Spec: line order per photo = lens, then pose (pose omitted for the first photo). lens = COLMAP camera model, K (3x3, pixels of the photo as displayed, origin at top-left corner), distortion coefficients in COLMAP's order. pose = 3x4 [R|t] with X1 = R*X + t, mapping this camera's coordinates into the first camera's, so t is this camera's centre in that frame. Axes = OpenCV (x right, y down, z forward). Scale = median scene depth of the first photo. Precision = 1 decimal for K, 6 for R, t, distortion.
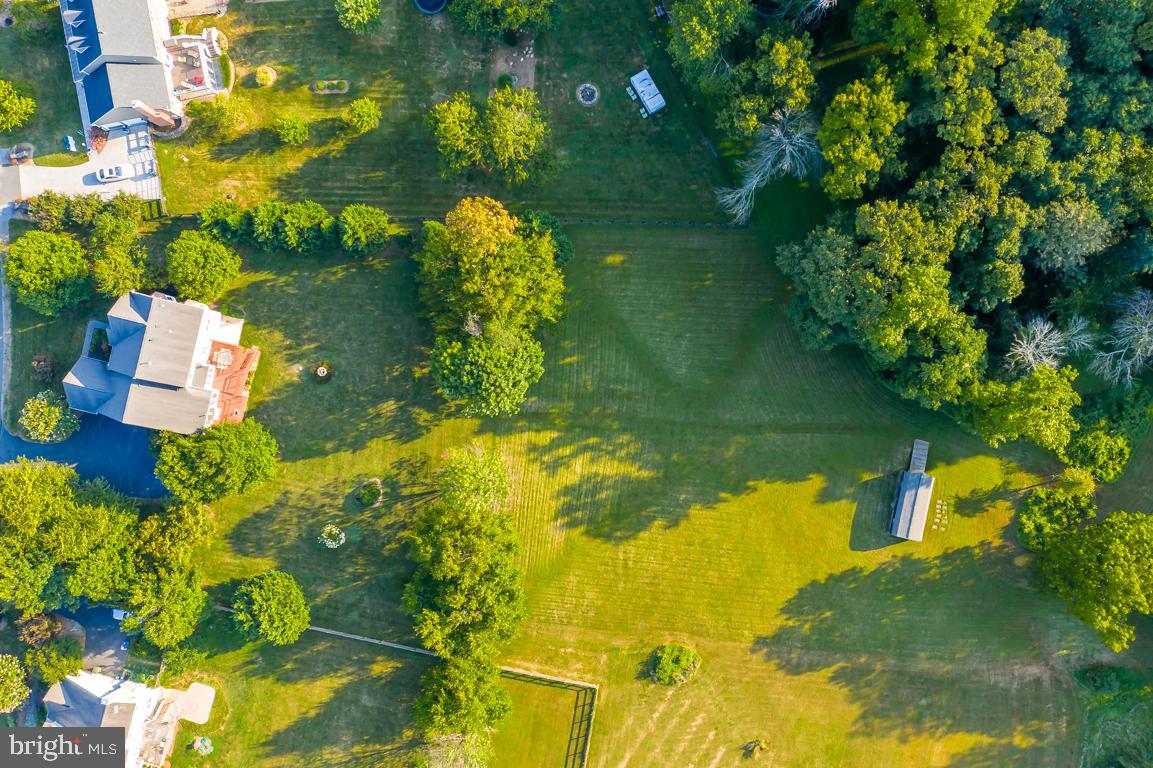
lens RADIAL K [[1021.3, 0, 572.1], [0, 1021.3, 398.1], [0, 0, 1]] dist [-0.008237, -0.004954]
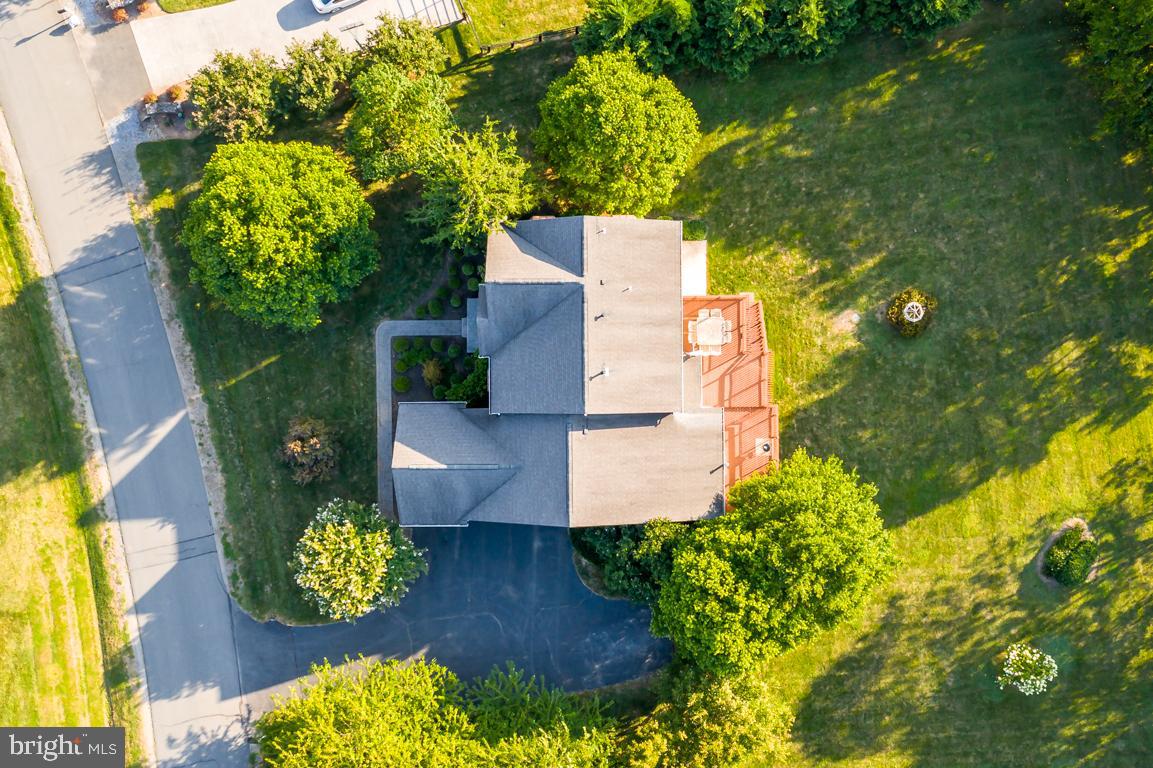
lens RADIAL K [[1411.6, 0, 576.5], [0, 1411.6, 384.0], [0, 0, 1]] dist [-0.005302, -0.070119]
pose [[0.971109, -0.238333, 0.012019, -0.398805], [0.238448, 0.971112, -0.009168, -0.024710], [-0.009487, 0.011769, 0.999886, 0.389154]]
